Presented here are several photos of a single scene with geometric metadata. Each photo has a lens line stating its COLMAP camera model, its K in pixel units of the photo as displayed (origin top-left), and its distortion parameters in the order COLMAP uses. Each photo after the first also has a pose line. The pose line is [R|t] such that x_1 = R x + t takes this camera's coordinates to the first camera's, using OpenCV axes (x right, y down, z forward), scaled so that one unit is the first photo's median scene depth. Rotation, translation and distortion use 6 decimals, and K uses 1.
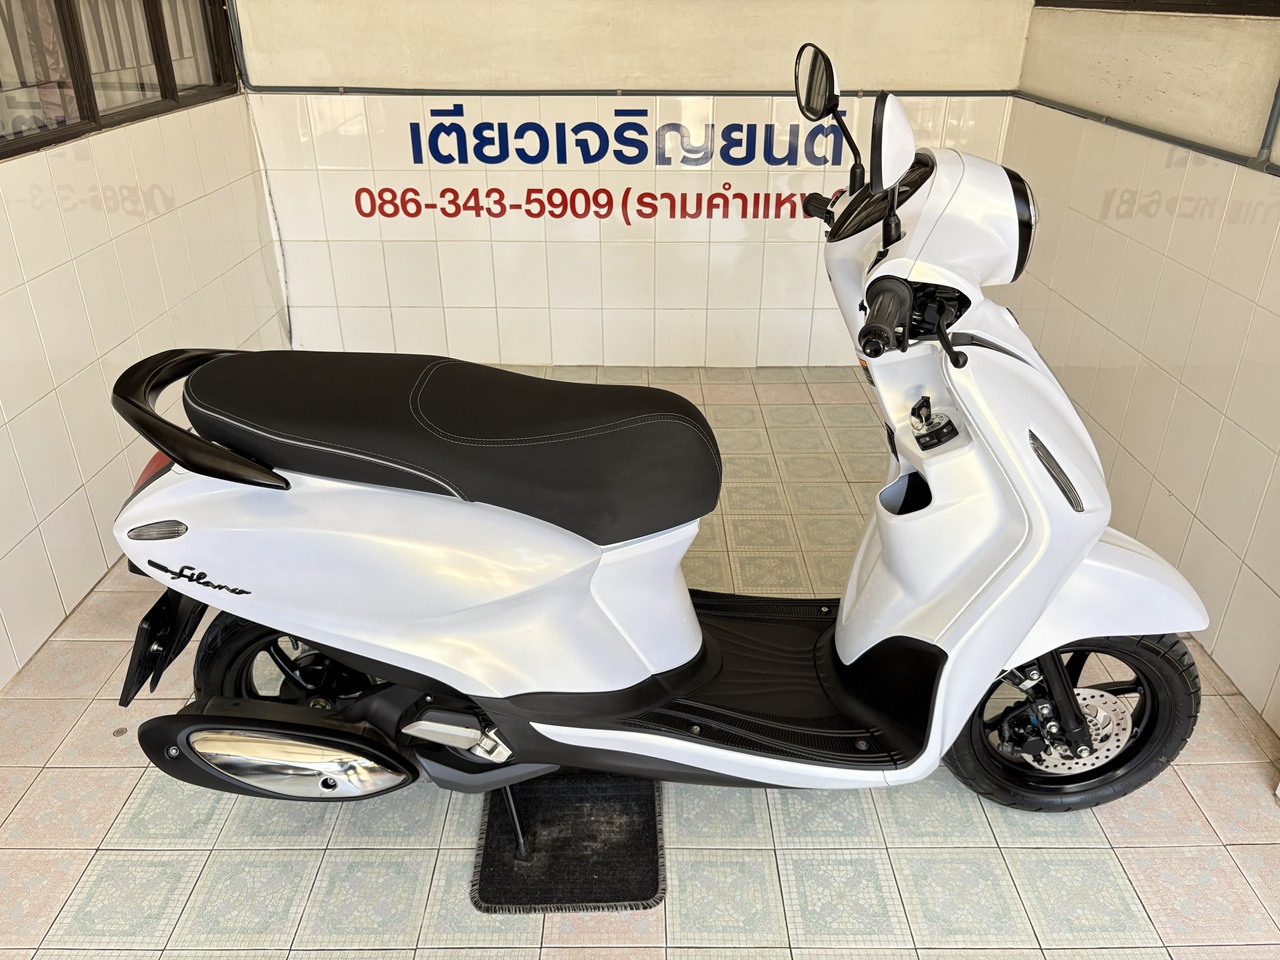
lens RADIAL K [[993.9, 0, 636.6], [0, 993.9, 483.5], [0, 0, 1]] dist [0.016180, -0.009583]
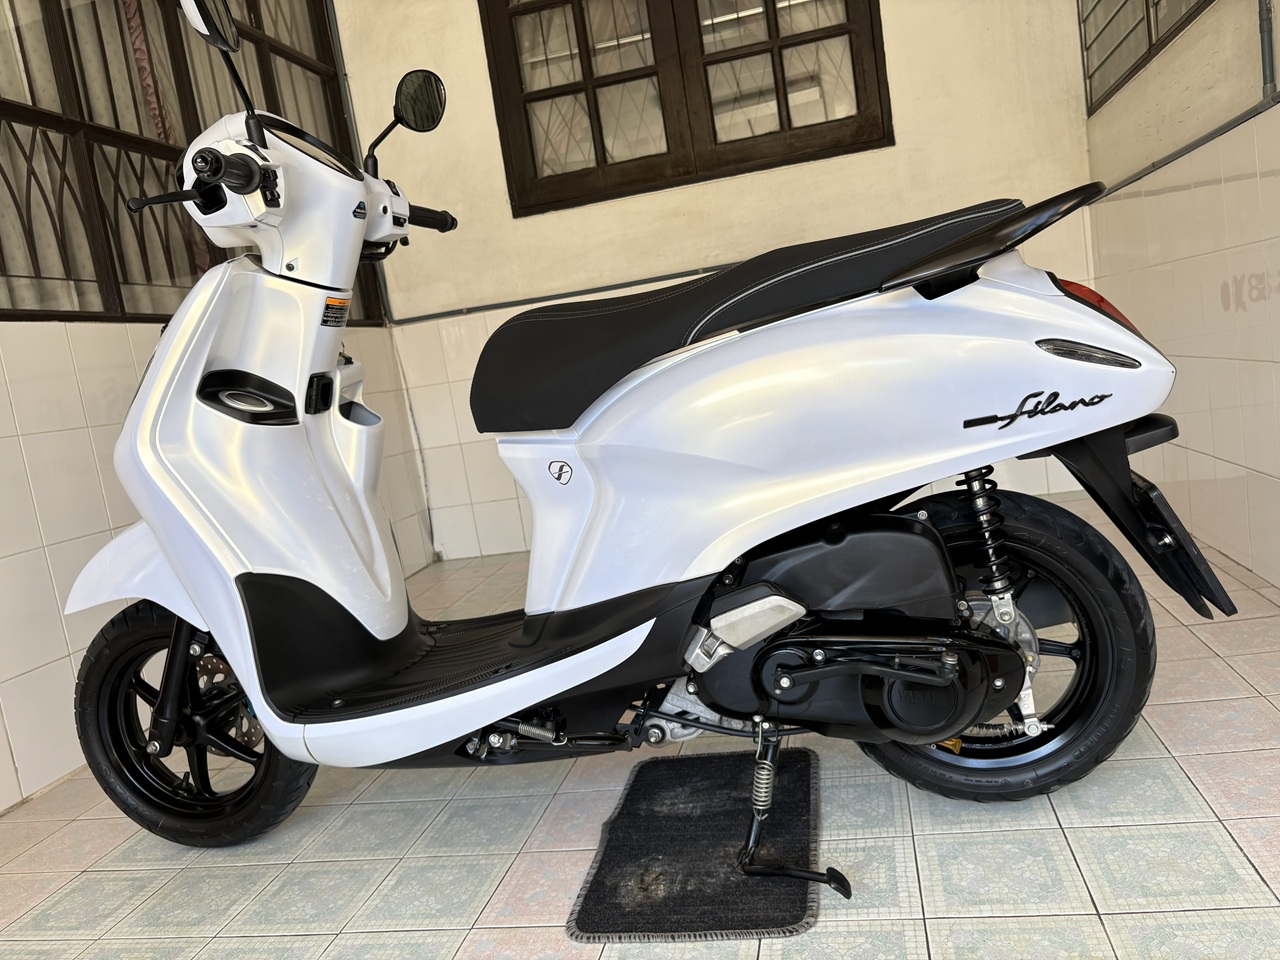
lens RADIAL K [[991.1, 0, 640.0], [0, 991.1, 480.0], [0, 0, 1]] dist [0.043657, -0.060060]
pose [[0.966539, -0.125179, -0.223902, 0.173580], [0.043532, 0.940231, -0.337744, 0.244779], [0.252799, 0.316696, 0.914219, 0.082211]]
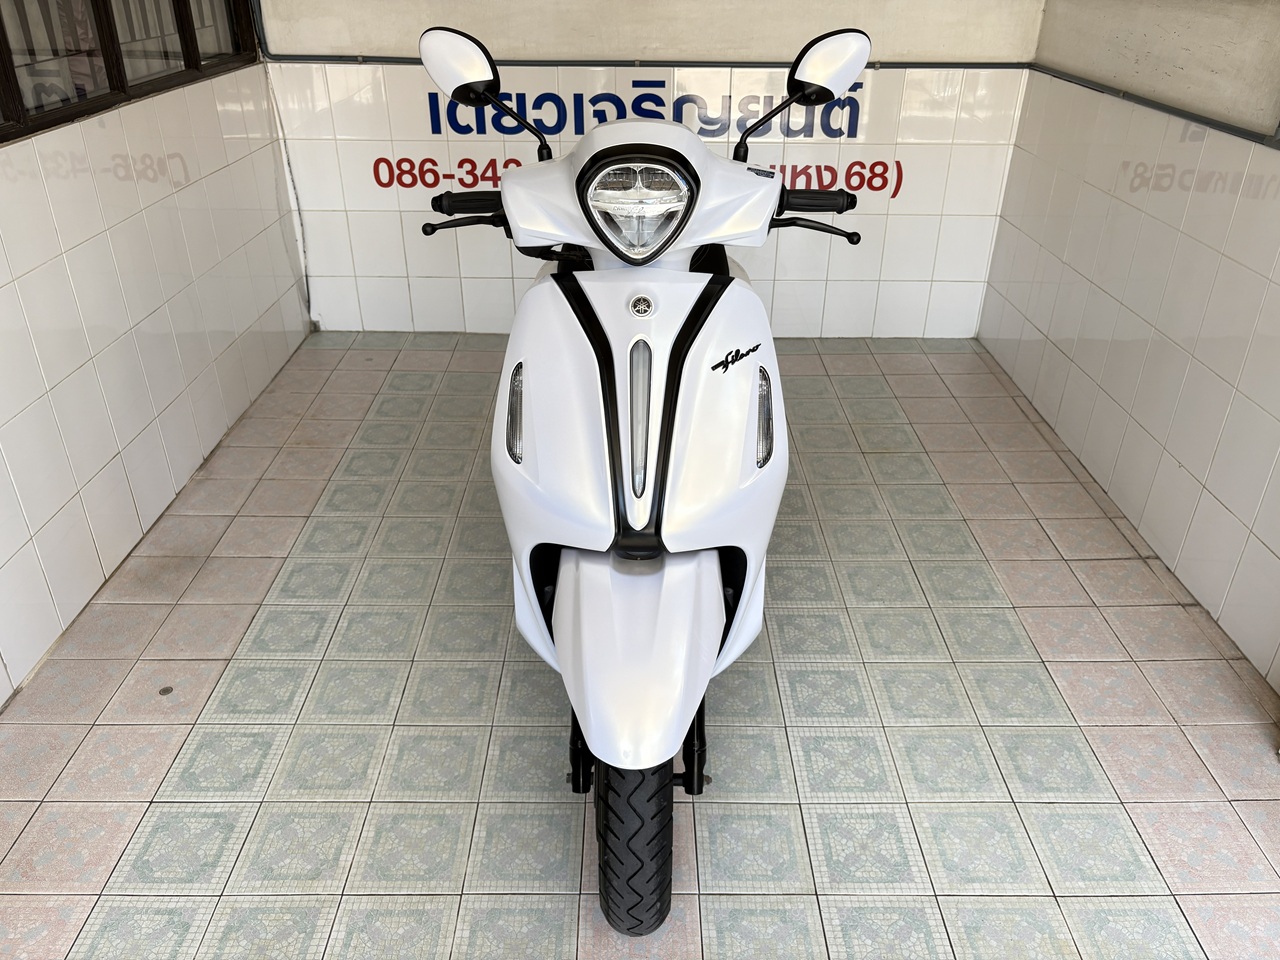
lens RADIAL K [[996.8, 0, 638.4], [0, 996.8, 483.3], [0, 0, 1]] dist [0.011867, 0.000800]
pose [[0.999985, 0.003833, 0.003894, -0.024615], [-0.003948, 0.999538, 0.030131, 0.000178], [-0.003777, -0.030146, 0.999538, -0.025210]]
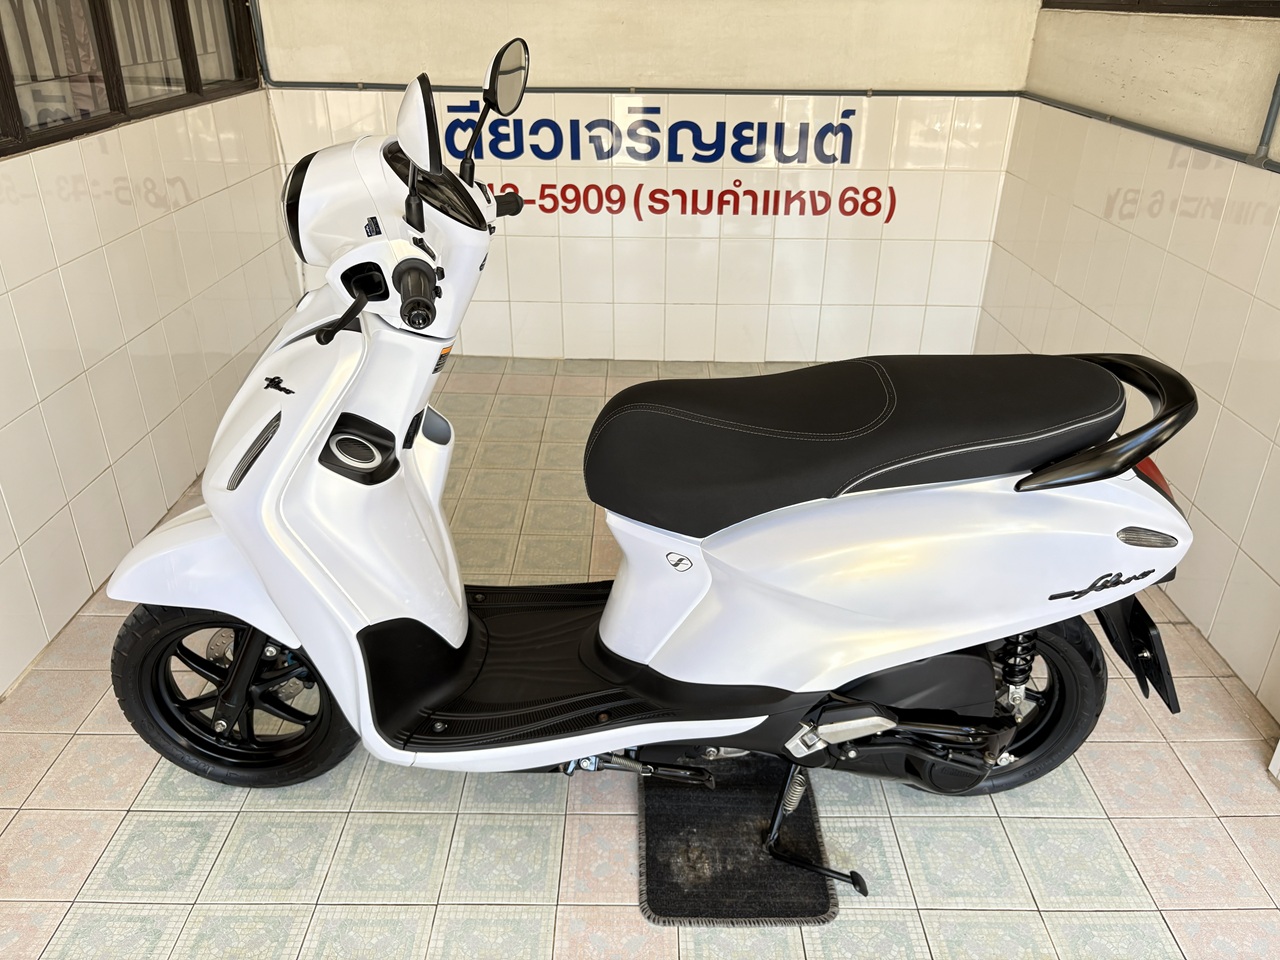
lens RADIAL K [[996.8, 0, 638.4], [0, 996.8, 483.3], [0, 0, 1]] dist [0.011867, 0.000800]
pose [[0.999962, 0.008270, -0.002602, -0.007430], [-0.008280, 0.999958, -0.004022, 0.017983], [0.002569, 0.004044, 0.999989, -0.026508]]
